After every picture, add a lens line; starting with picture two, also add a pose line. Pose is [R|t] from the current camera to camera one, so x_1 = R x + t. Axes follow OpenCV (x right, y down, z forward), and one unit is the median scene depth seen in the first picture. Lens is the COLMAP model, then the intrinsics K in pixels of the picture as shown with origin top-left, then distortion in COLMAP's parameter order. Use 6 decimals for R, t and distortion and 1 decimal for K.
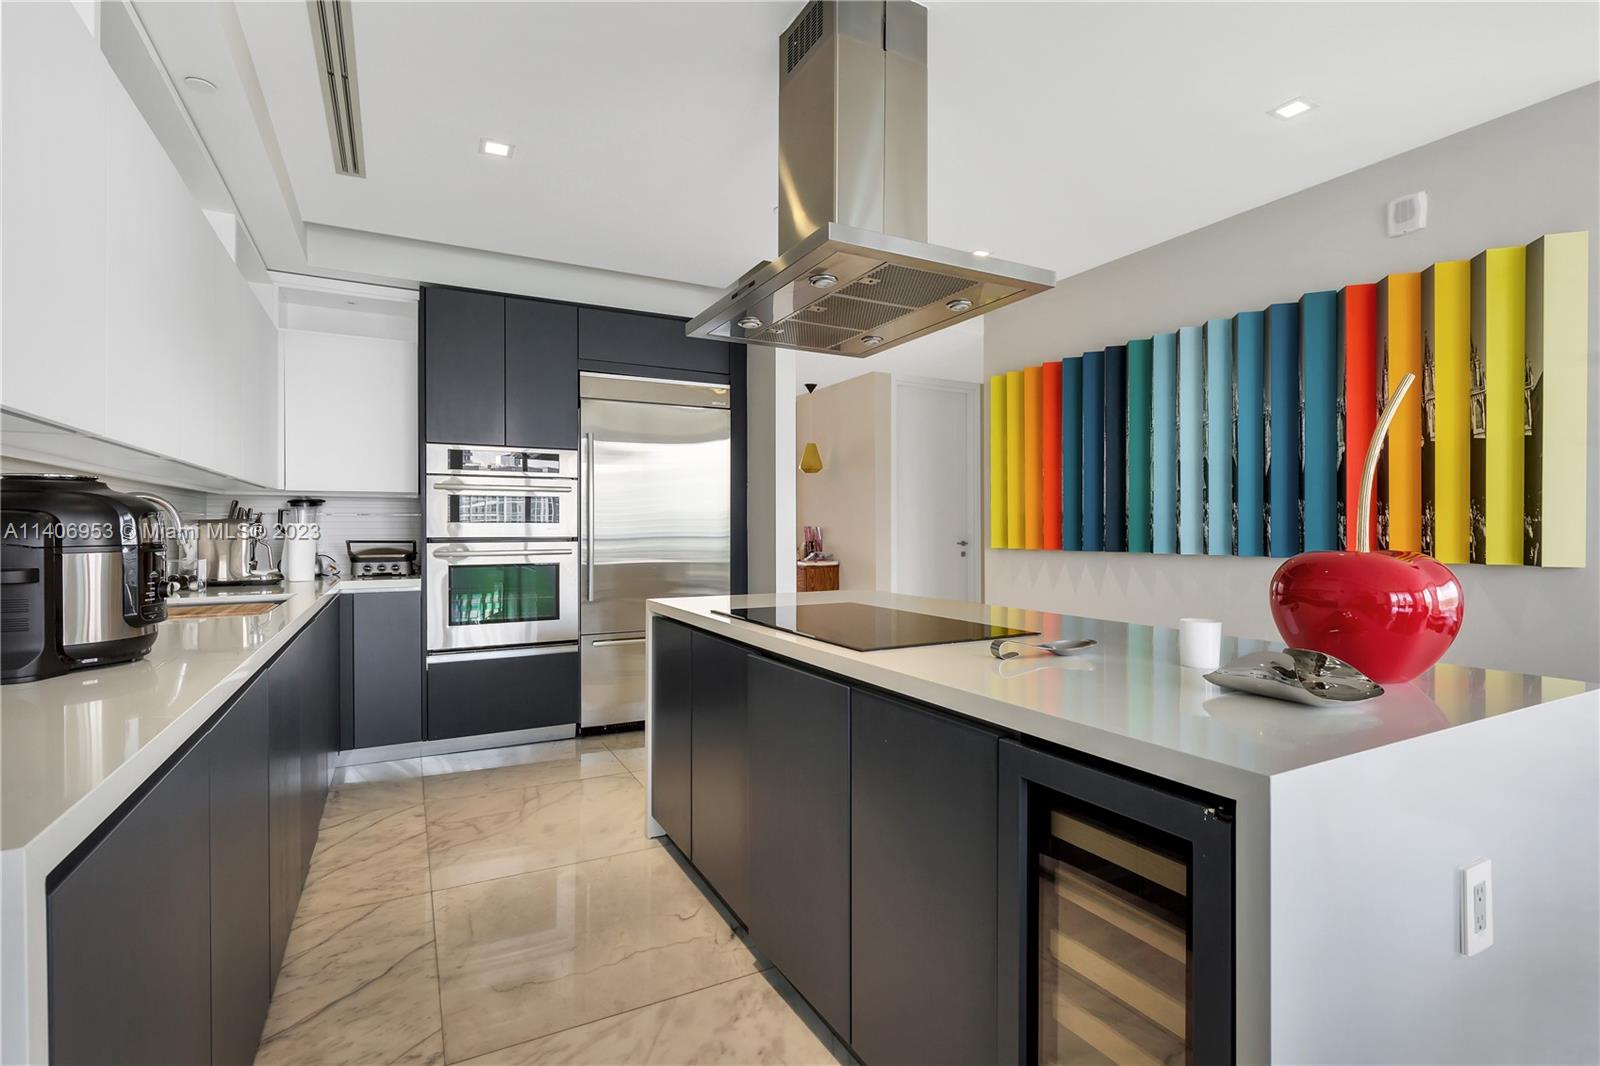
lens RADIAL K [[738.0, 0, 800.0], [0, 738.0, 533.0], [0, 0, 1]] dist [0.000203, -0.000046]
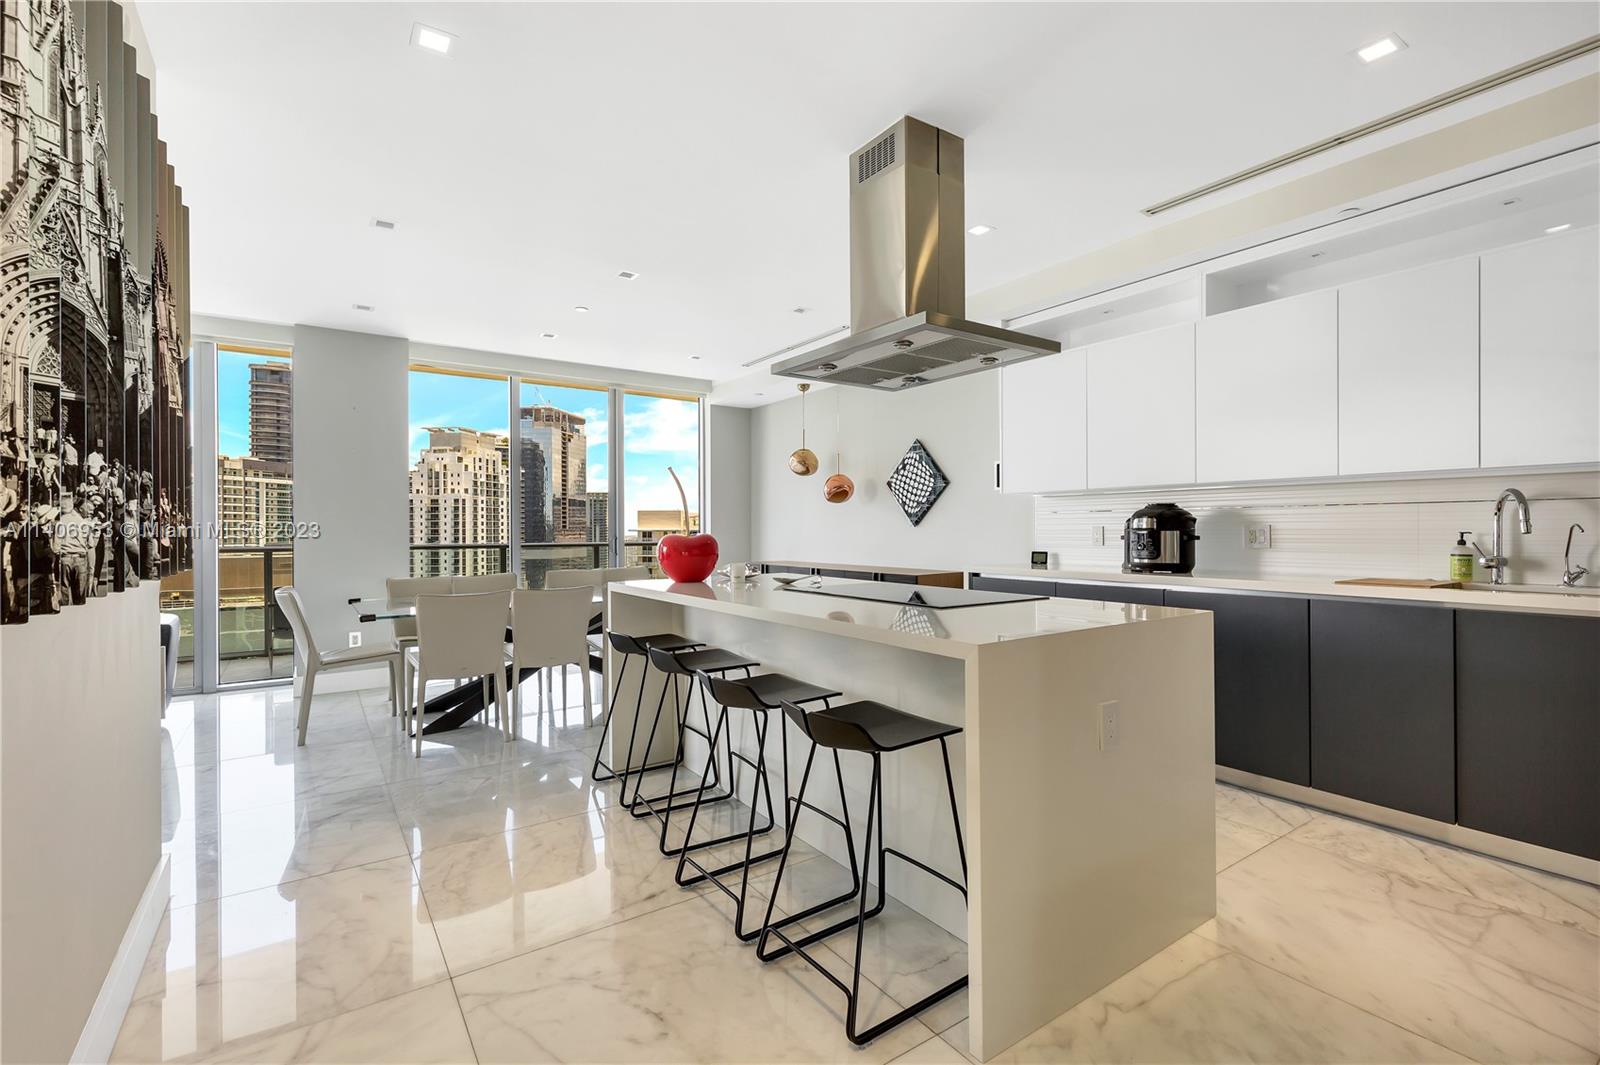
lens RADIAL K [[723.1, 0, 808.7], [0, 723.1, 522.8], [0, 0, 1]] dist [0.000939, -0.000157]
pose [[-0.992417, 0.006401, -0.122750, 0.308960], [0.006641, 0.999977, -0.001544, -0.003953], [0.122737, -0.002347, -0.992436, 1.721533]]
